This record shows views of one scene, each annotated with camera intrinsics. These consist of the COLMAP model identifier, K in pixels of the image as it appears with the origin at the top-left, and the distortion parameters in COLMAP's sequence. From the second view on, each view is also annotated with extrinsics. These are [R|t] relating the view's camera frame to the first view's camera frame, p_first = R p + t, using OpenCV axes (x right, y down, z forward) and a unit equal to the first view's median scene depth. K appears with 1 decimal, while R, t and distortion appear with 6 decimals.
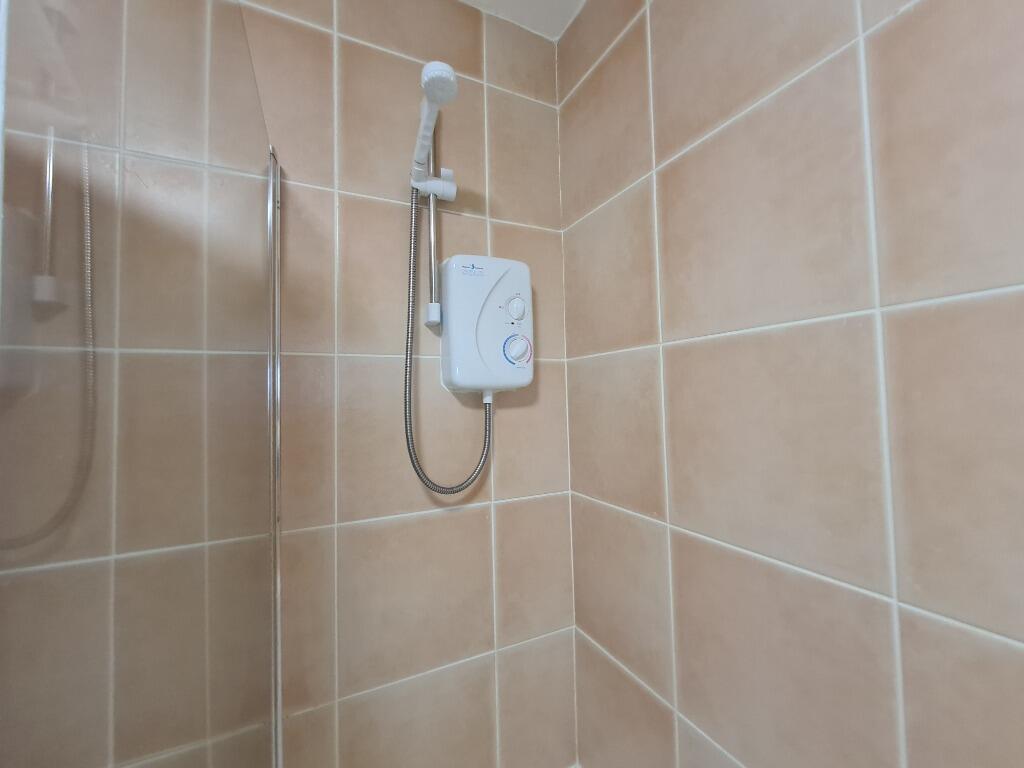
lens RADIAL K [[419.7, 0, 515.9], [0, 419.7, 376.1], [0, 0, 1]] dist [-0.003266, -0.000251]
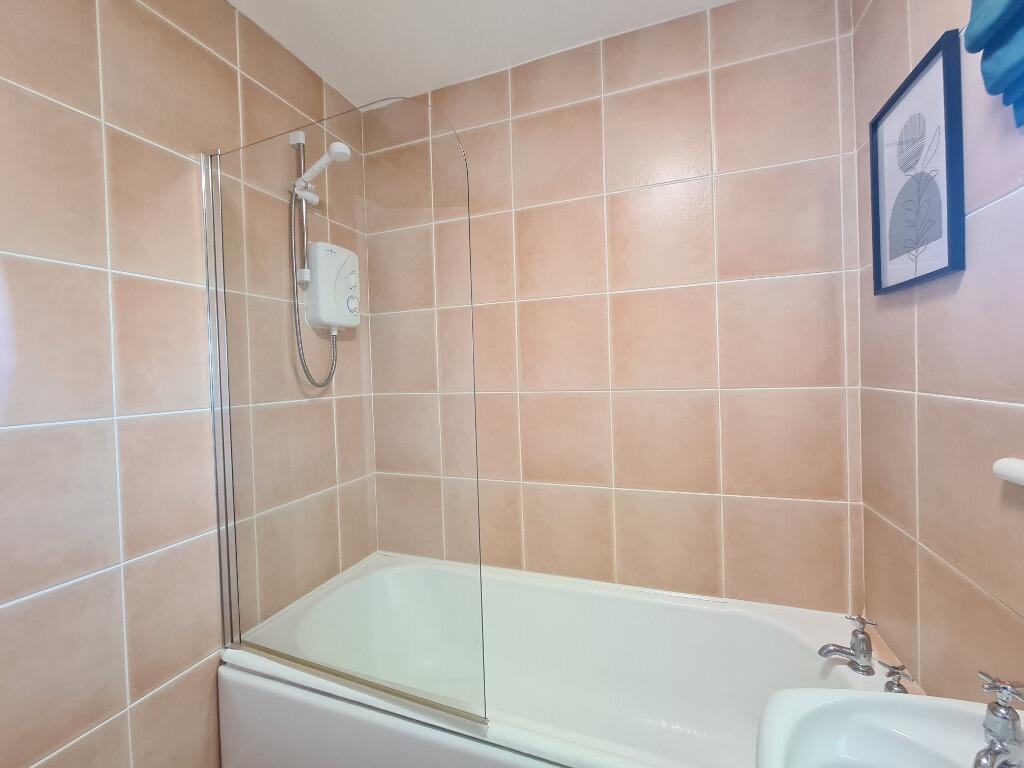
lens RADIAL K [[419.7, 0, 515.9], [0, 419.7, 376.1], [0, 0, 1]] dist [-0.003266, -0.000251]
pose [[0.727108, -0.010835, 0.686438, -0.709804], [-0.016164, 0.999328, 0.032896, 0.165715], [-0.686333, -0.035014, 0.726444, -0.713891]]
